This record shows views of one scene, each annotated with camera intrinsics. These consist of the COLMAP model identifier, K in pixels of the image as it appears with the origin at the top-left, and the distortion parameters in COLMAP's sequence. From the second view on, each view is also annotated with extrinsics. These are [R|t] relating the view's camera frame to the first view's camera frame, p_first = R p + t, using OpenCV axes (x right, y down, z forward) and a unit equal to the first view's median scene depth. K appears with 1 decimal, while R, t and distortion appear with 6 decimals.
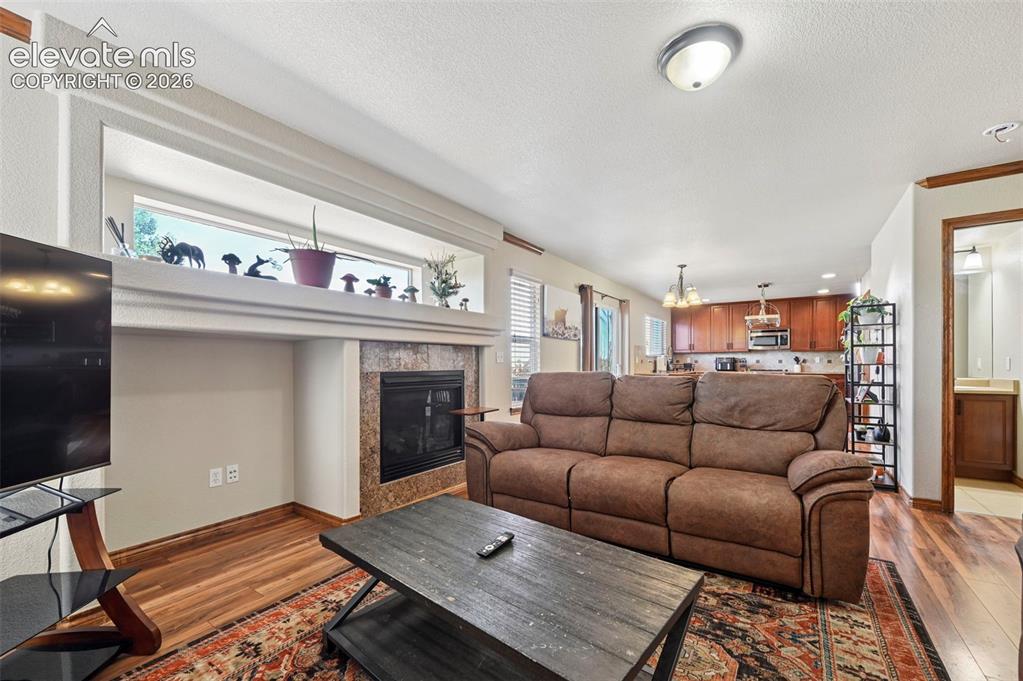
lens RADIAL K [[407.2, 0, 527.3], [0, 407.2, 365.7], [0, 0, 1]] dist [-0.002240, 0.000160]
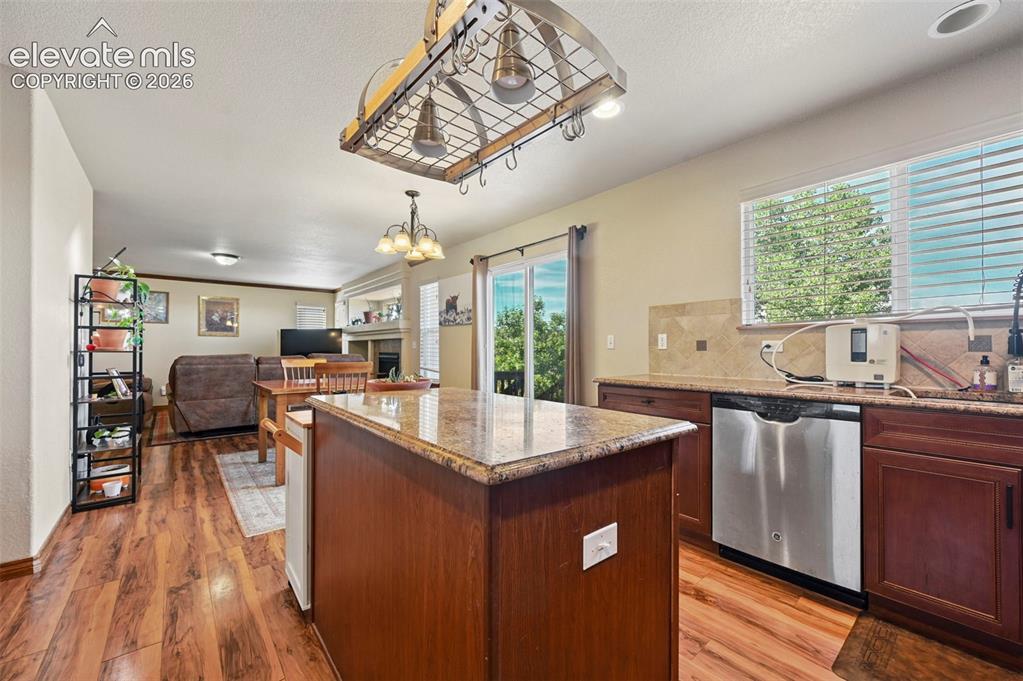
lens RADIAL K [[407.2, 0, 533.7], [0, 407.2, 345.5], [0, 0, 1]] dist [-0.002240, 0.000160]
pose [[-0.258353, -0.005935, -0.966032, 1.648856], [-0.005876, 0.999972, -0.004572, -0.019710], [0.966033, 0.004495, -0.258381, 2.369661]]
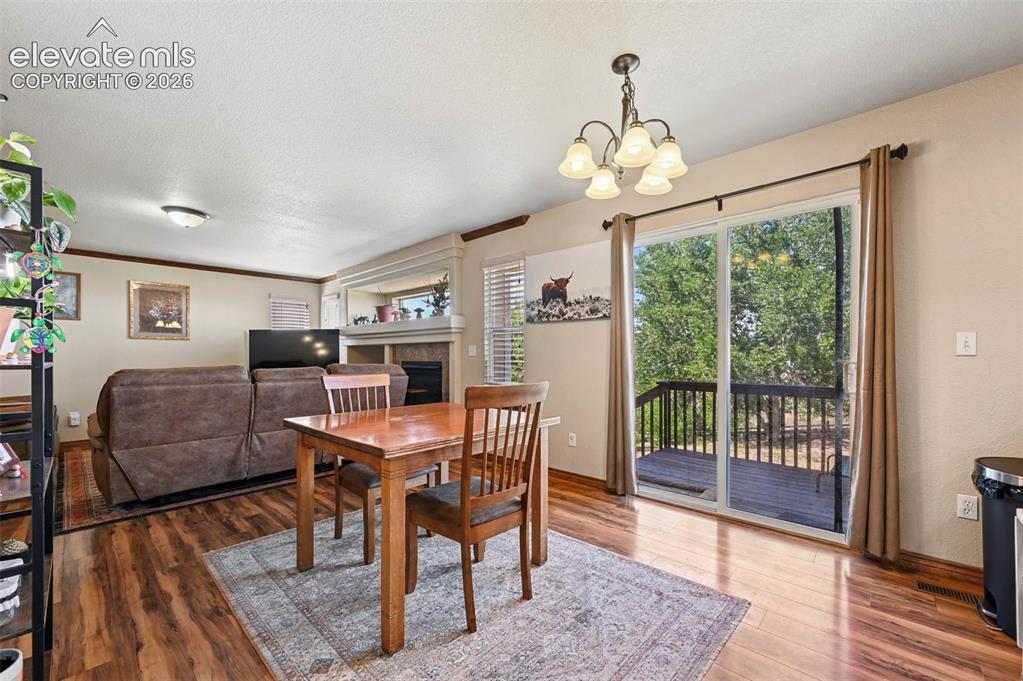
lens RADIAL K [[407.2, 0, 531.6], [0, 407.2, 355.7], [0, 0, 1]] dist [-0.002240, 0.000160]
pose [[-0.137734, 0.003063, -0.990464, 1.268641], [-0.003273, 0.999988, 0.003548, -0.016553], [0.990464, 0.003730, -0.137723, 1.710178]]
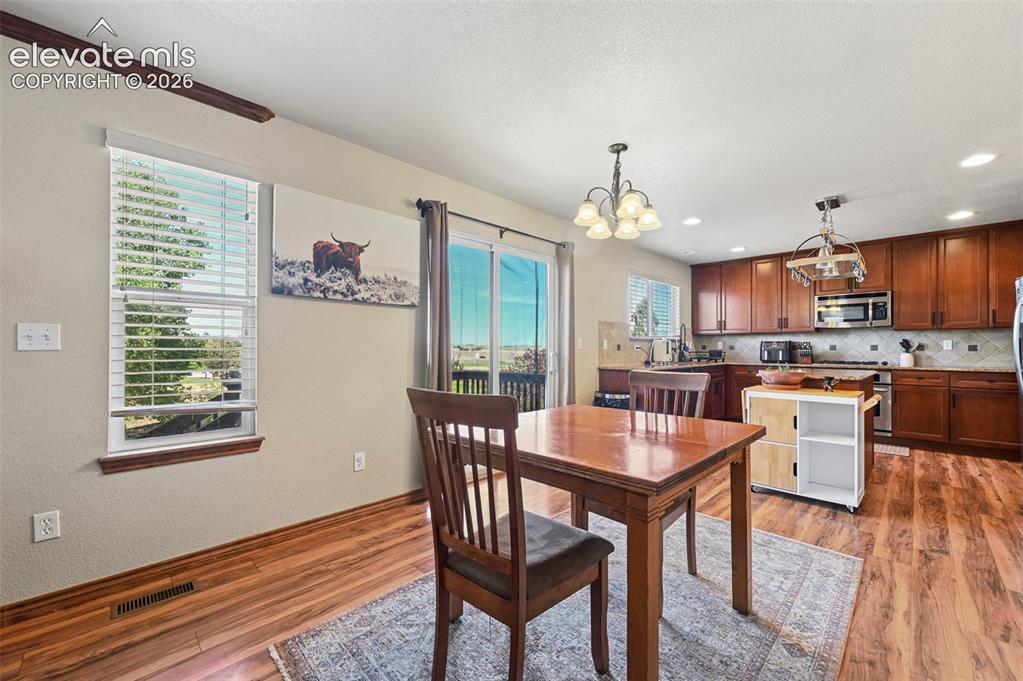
lens RADIAL K [[407.2, 0, 527.1], [0, 407.2, 346.6], [0, 0, 1]] dist [-0.002240, 0.000160]
pose [[0.983955, 0.001954, -0.178405, 0.635842], [-0.003785, 0.999944, -0.009926, -0.011916], [0.178376, 0.010442, 0.983907, 0.903394]]
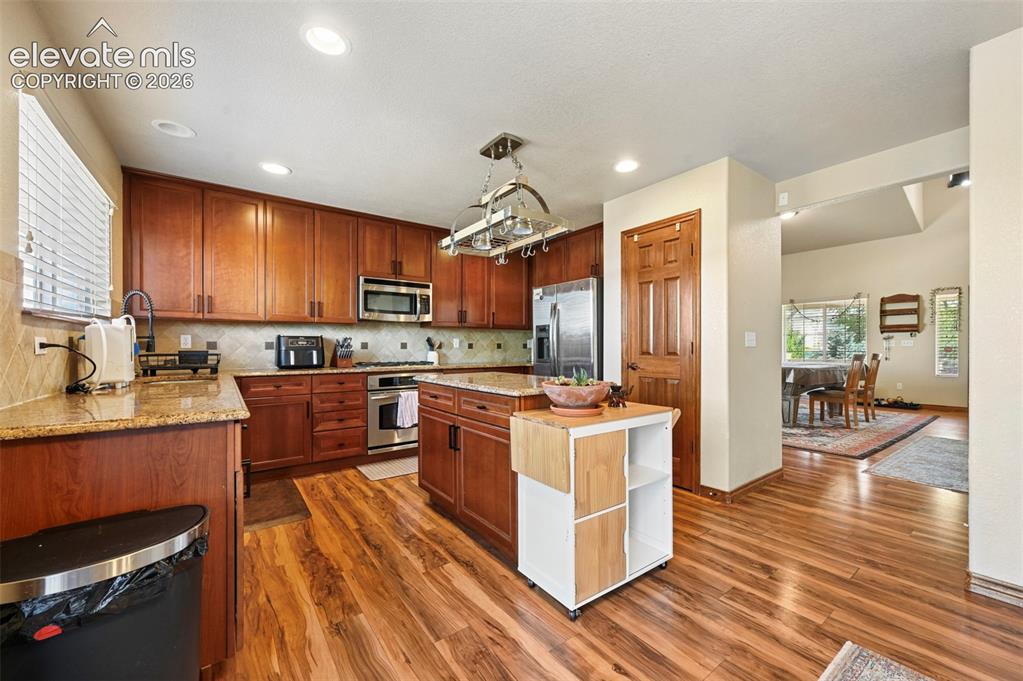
lens RADIAL K [[407.2, 0, 535.7], [0, 407.2, 347.4], [0, 0, 1]] dist [-0.002240, 0.000160]
pose [[0.319110, -0.000044, 0.947718, 0.494092], [0.008462, 0.999960, -0.002803, -0.015620], [-0.947680, 0.008914, 0.319098, 1.860562]]
